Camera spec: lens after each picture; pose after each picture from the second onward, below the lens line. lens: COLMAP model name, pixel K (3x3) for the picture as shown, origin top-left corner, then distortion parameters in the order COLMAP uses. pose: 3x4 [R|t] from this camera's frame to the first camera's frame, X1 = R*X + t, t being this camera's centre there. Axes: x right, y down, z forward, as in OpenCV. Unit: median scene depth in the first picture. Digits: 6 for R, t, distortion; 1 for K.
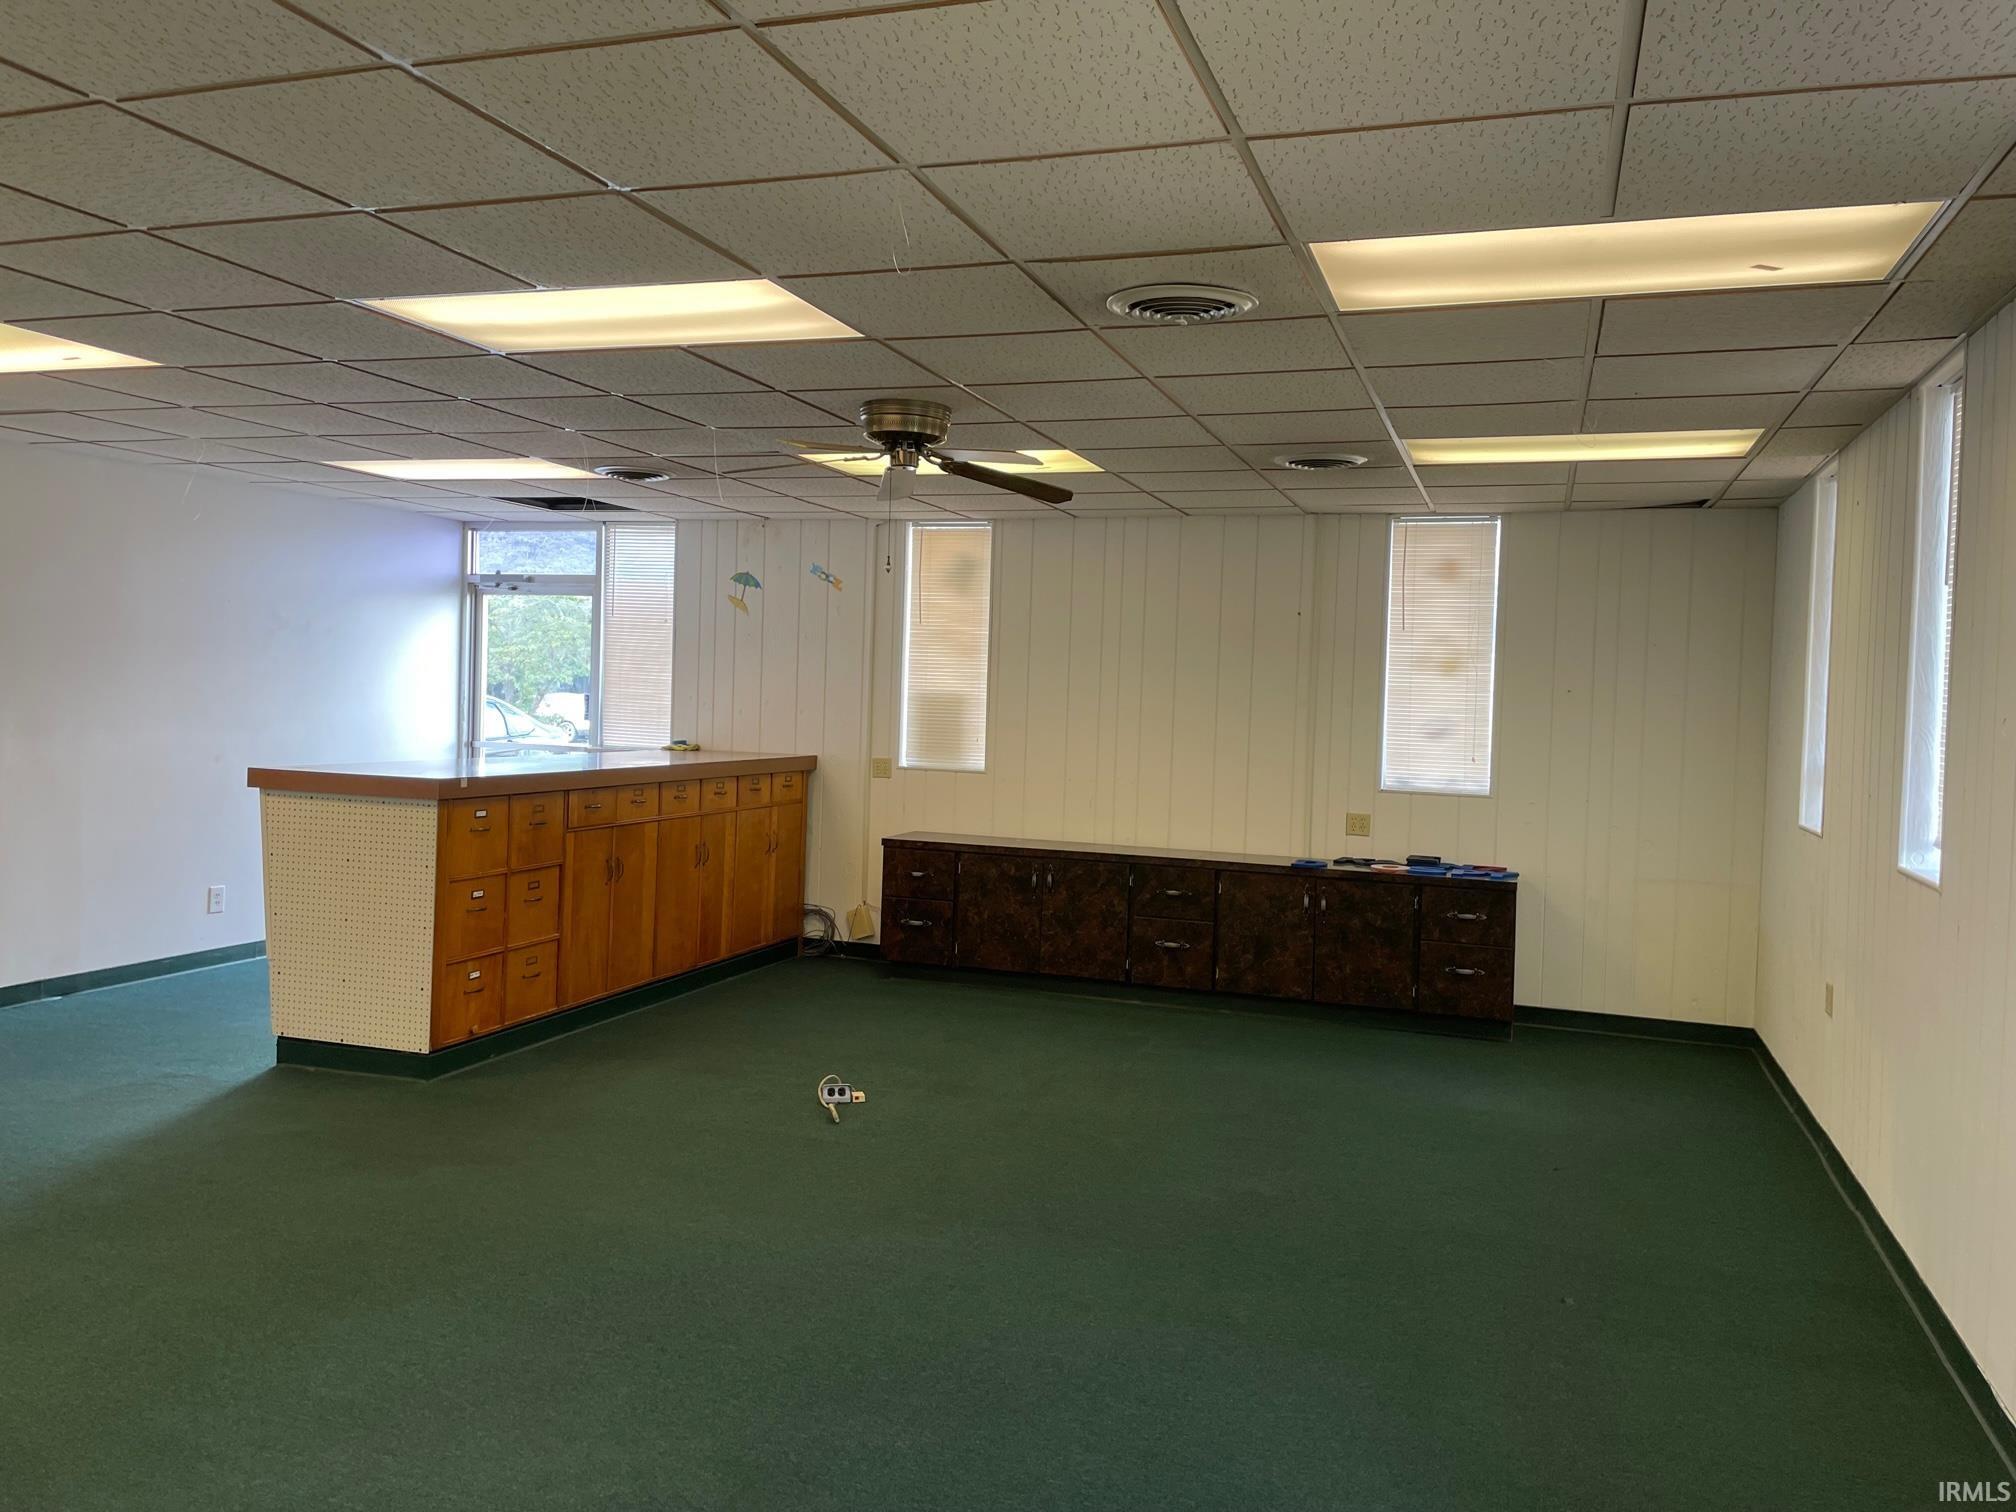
lens RADIAL K [[1534.7, 0, 1008.0], [0, 1534.7, 756.0], [0, 0, 1]] dist [0.096011, -0.115854]
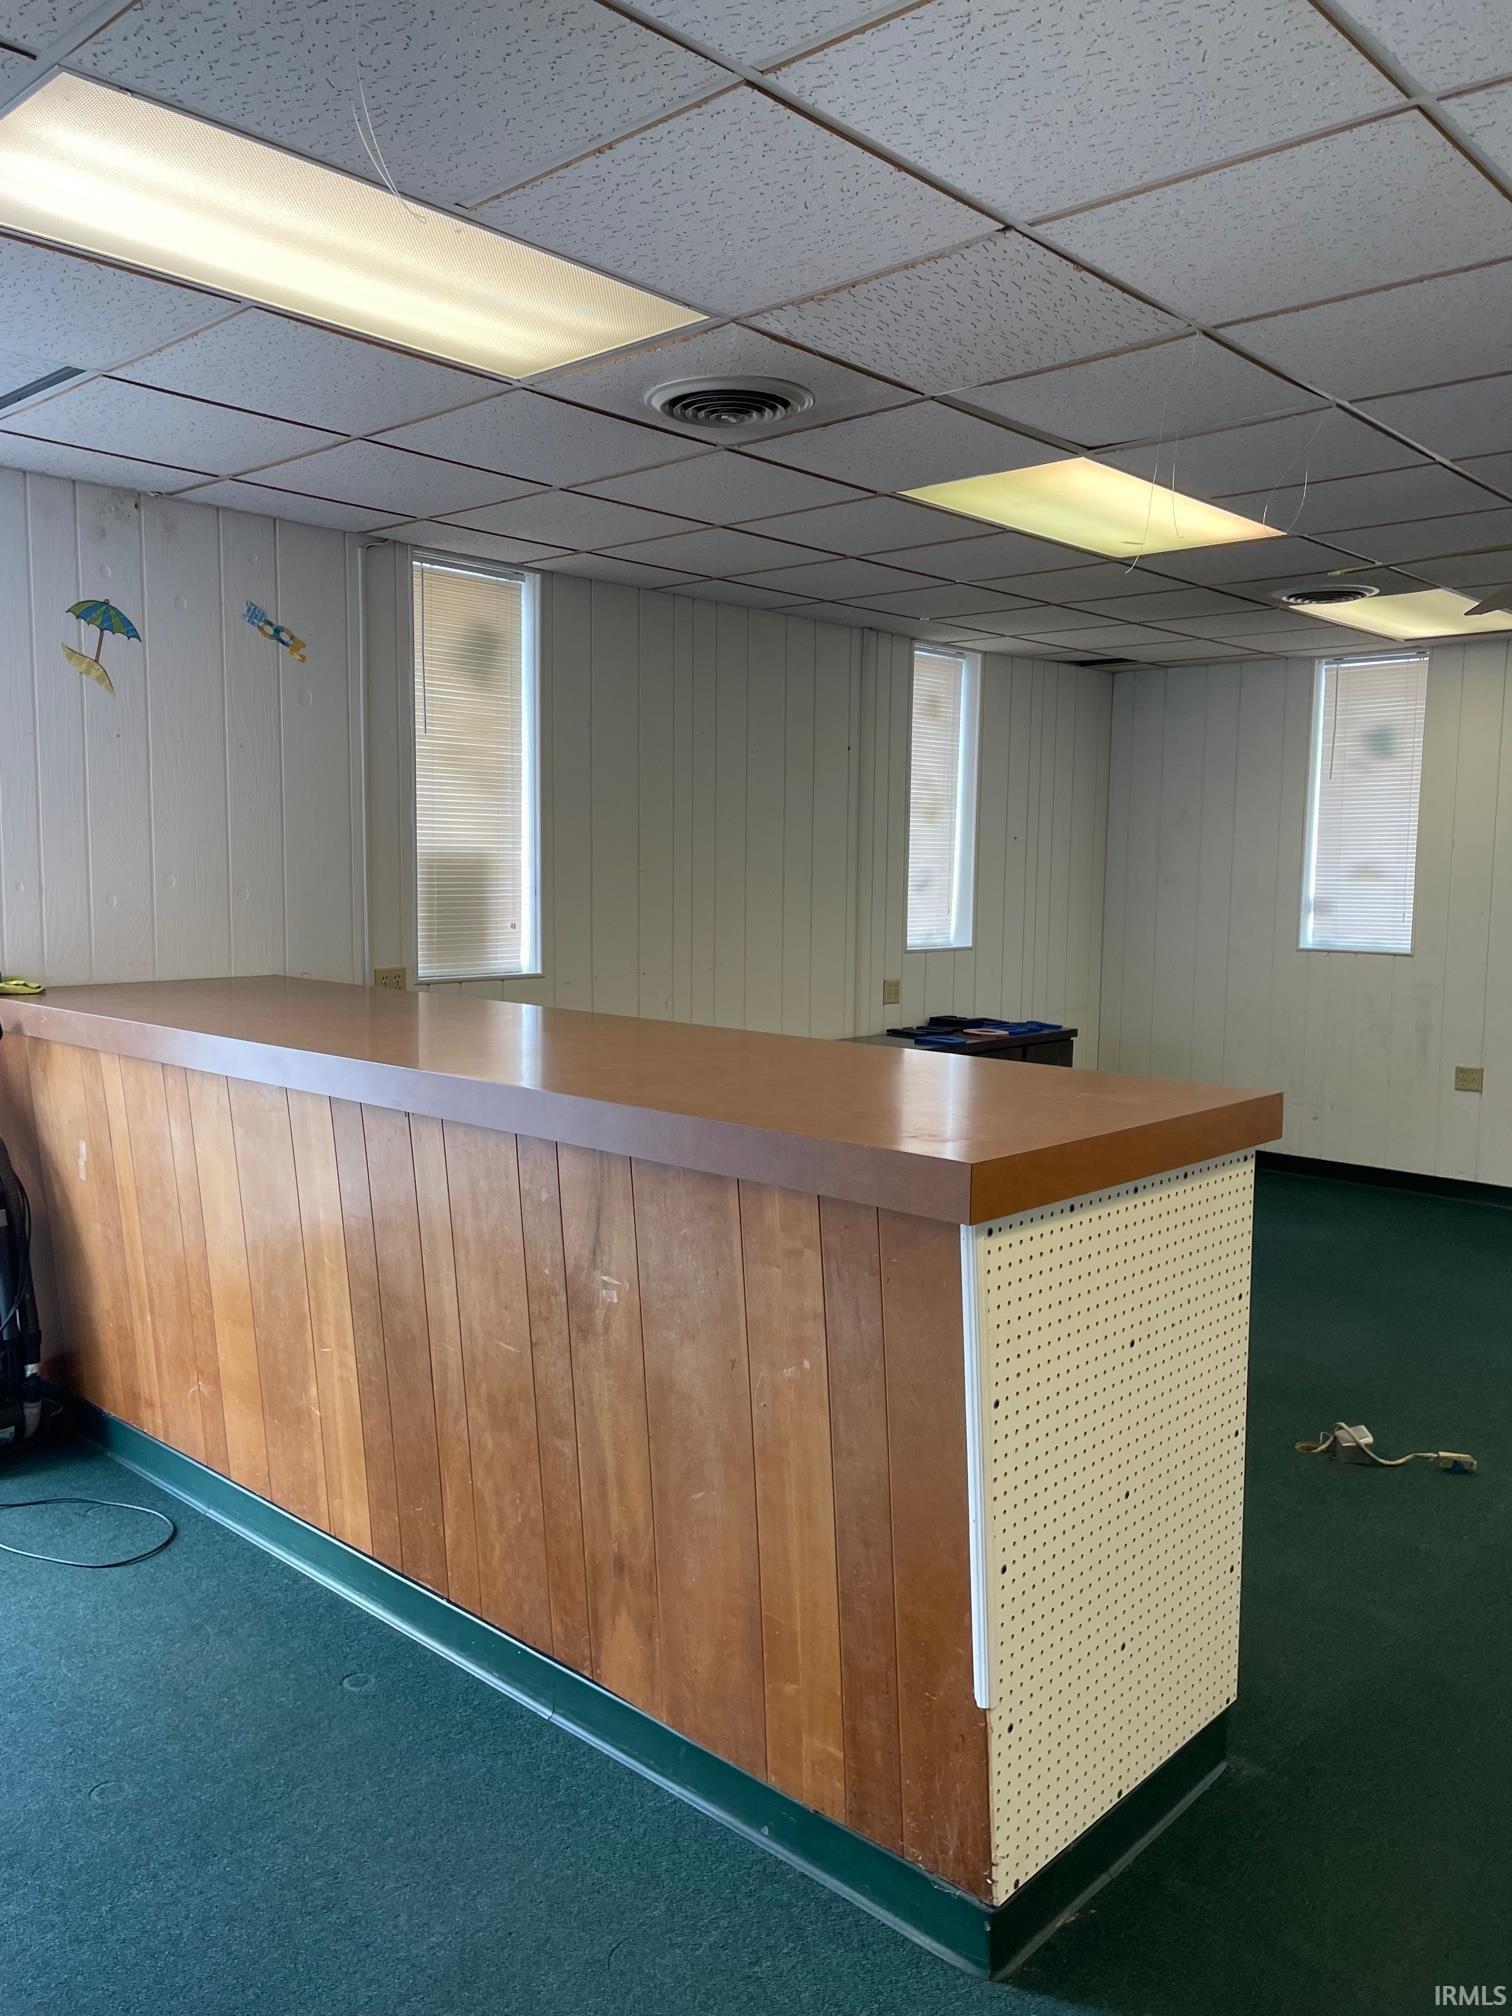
lens RADIAL K [[1536.0, 0, 755.2], [0, 1536.0, 1032.6], [0, 0, 1]] dist [0.101423, -0.112008]
pose [[0.402958, -0.131149, 0.905773, -0.564956], [0.040379, 0.991264, 0.125563, -0.043158], [-0.914327, -0.014022, 0.404734, 0.658805]]
